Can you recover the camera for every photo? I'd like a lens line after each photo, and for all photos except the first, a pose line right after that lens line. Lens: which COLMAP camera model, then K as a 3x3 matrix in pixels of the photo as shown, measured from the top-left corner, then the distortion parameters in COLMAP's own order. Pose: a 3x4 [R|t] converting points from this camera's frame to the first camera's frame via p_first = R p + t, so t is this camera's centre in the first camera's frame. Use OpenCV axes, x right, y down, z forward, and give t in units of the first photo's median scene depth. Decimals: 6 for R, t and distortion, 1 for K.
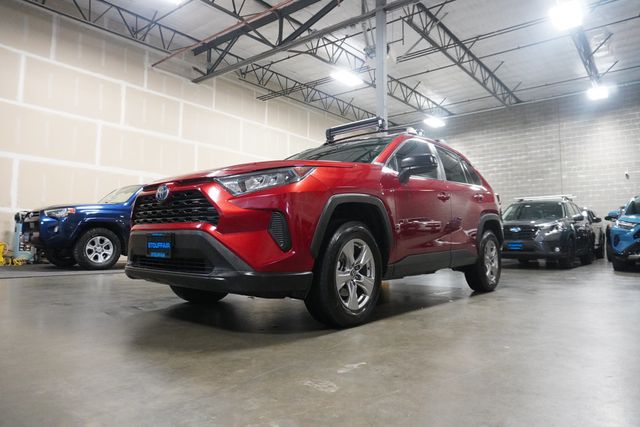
lens RADIAL K [[434.1, 0, 317.2], [0, 434.1, 217.9], [0, 0, 1]] dist [-0.051667, 0.048337]
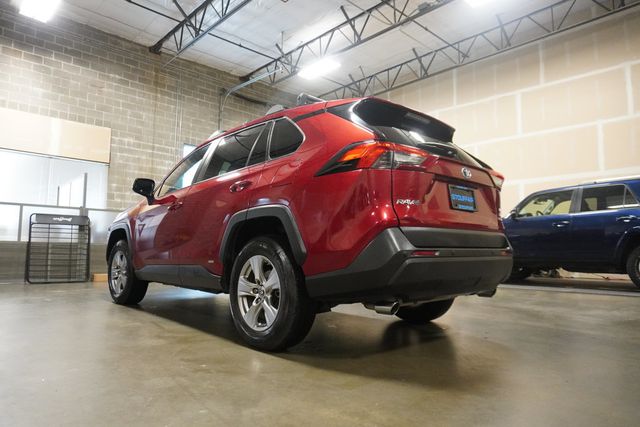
lens RADIAL K [[434.1, 0, 317.2], [0, 434.1, 217.9], [0, 0, 1]] dist [-0.051667, 0.048337]
pose [[-0.114605, -0.096741, -0.988689, 0.470471], [0.050547, 0.993390, -0.103060, 0.037500], [0.992124, -0.061787, -0.108957, 0.579347]]
